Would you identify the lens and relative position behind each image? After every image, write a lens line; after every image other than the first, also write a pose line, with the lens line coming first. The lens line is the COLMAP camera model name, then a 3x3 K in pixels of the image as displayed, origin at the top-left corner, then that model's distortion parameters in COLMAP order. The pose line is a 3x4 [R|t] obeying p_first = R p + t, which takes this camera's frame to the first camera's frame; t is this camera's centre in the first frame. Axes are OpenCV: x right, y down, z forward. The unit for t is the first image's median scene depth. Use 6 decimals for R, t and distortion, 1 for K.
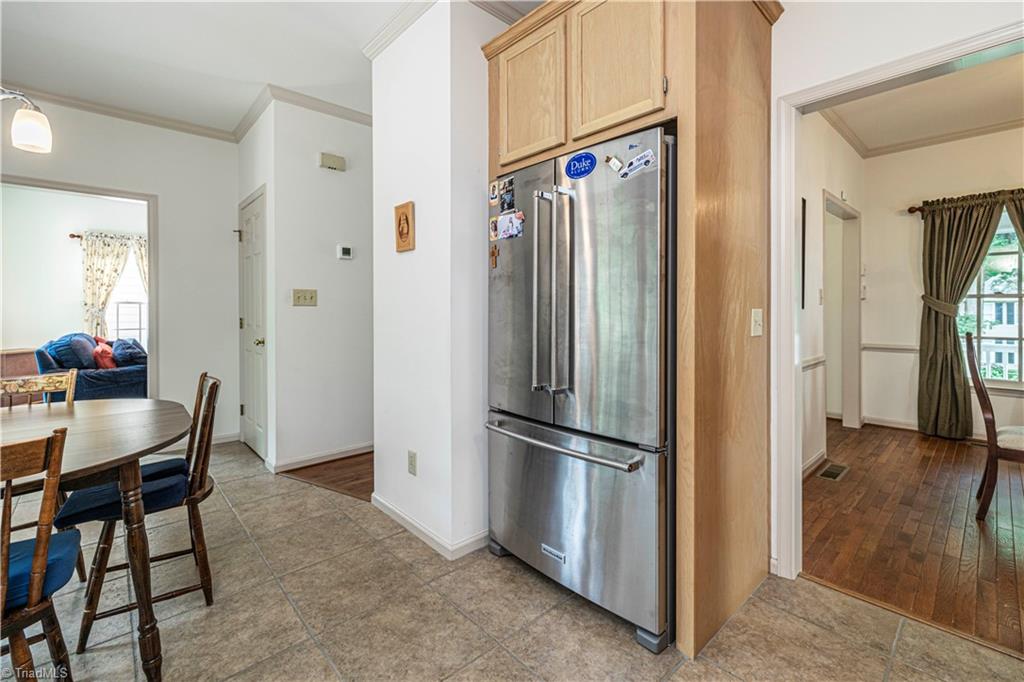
lens RADIAL K [[447.3, 0, 496.2], [0, 447.3, 308.5], [0, 0, 1]] dist [-0.008936, 0.000208]
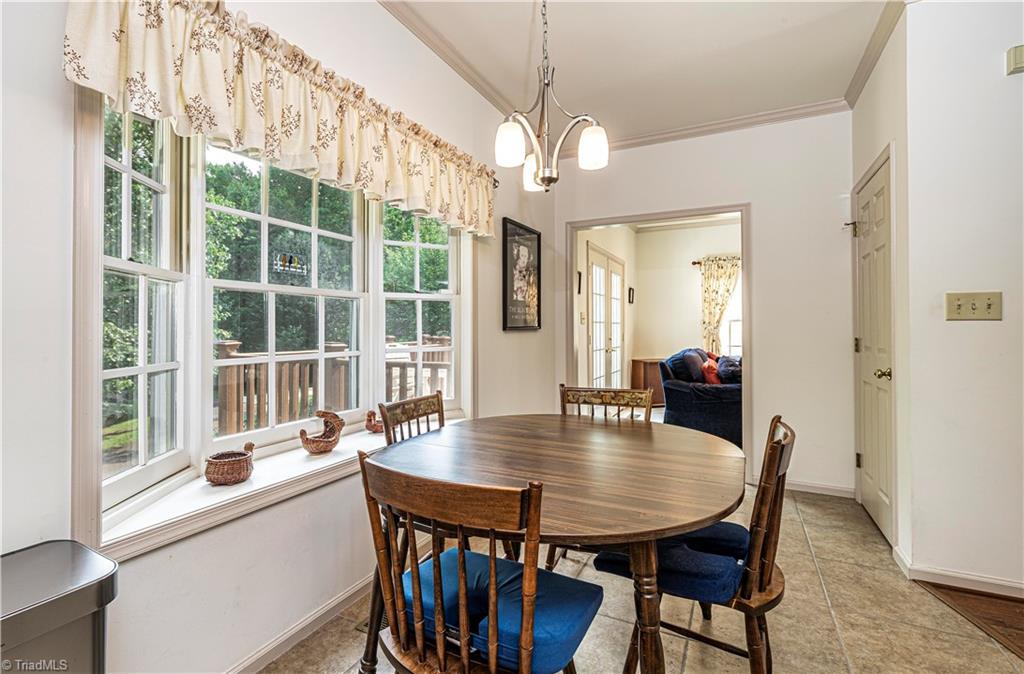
lens RADIAL K [[450.8, 0, 473.3], [0, 450.8, 329.9], [0, 0, 1]] dist [0.004741, -0.000168]
pose [[0.323281, 0.001473, -0.946302, -0.054808], [0.007261, 0.999965, 0.004037, -0.000092], [0.946275, -0.008176, 0.323259, 0.131440]]
